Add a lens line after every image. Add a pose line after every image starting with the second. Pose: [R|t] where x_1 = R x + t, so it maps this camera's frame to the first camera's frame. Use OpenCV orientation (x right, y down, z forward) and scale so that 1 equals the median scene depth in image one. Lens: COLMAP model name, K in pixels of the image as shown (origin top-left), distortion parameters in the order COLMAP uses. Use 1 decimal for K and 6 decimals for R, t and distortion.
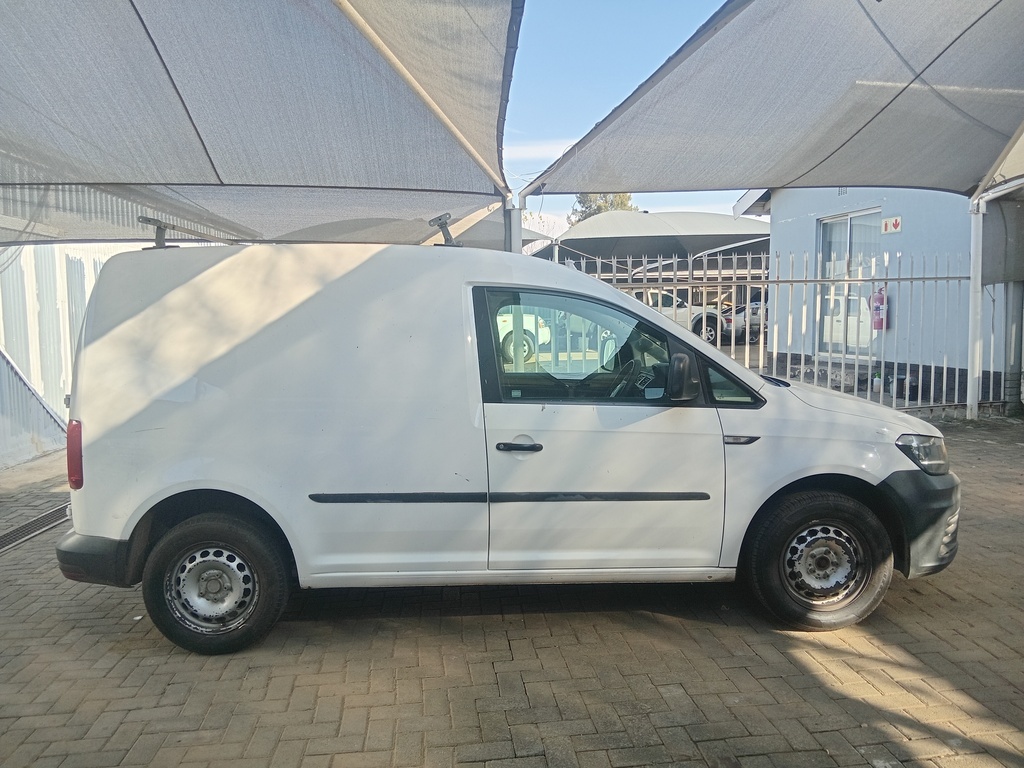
lens RADIAL K [[764.0, 0, 512.0], [0, 764.0, 384.0], [0, 0, 1]] dist [0.005089, -0.001260]
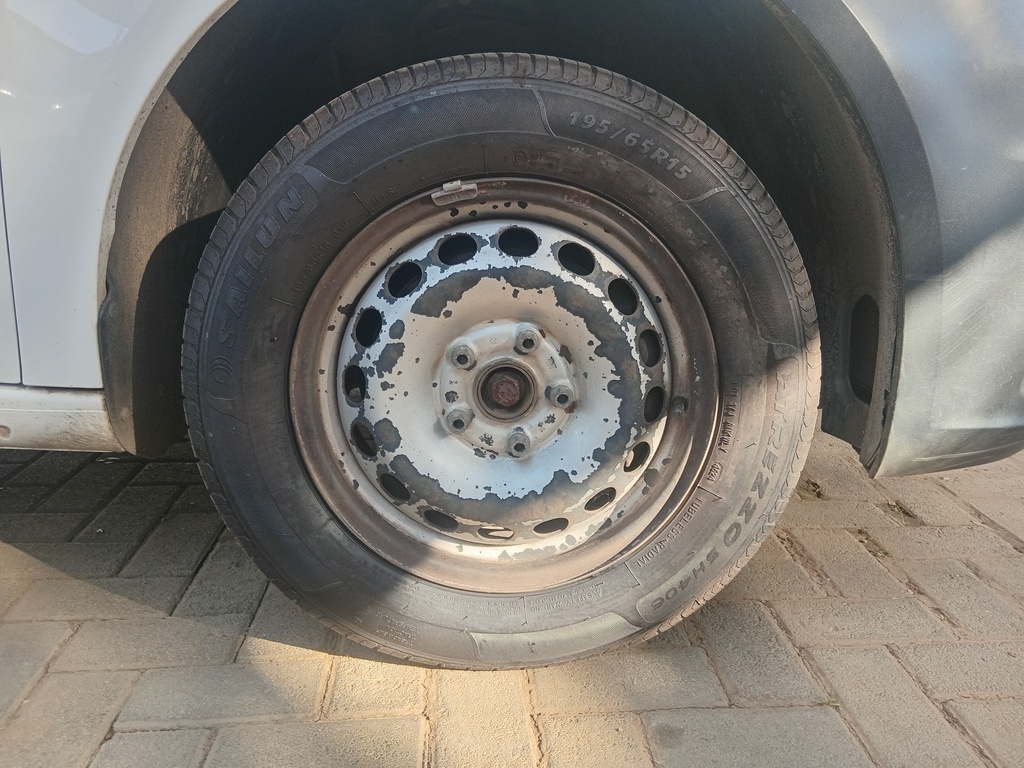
lens RADIAL K [[757.5, 0, 516.3], [0, 757.5, 386.4], [0, 0, 1]] dist [0.116598, -0.180149]
pose [[0.998886, 0.047178, 0.000580, 0.410981], [-0.046647, 0.985629, 0.162358, 0.196639], [0.007088, -0.162204, 0.986732, 0.779438]]
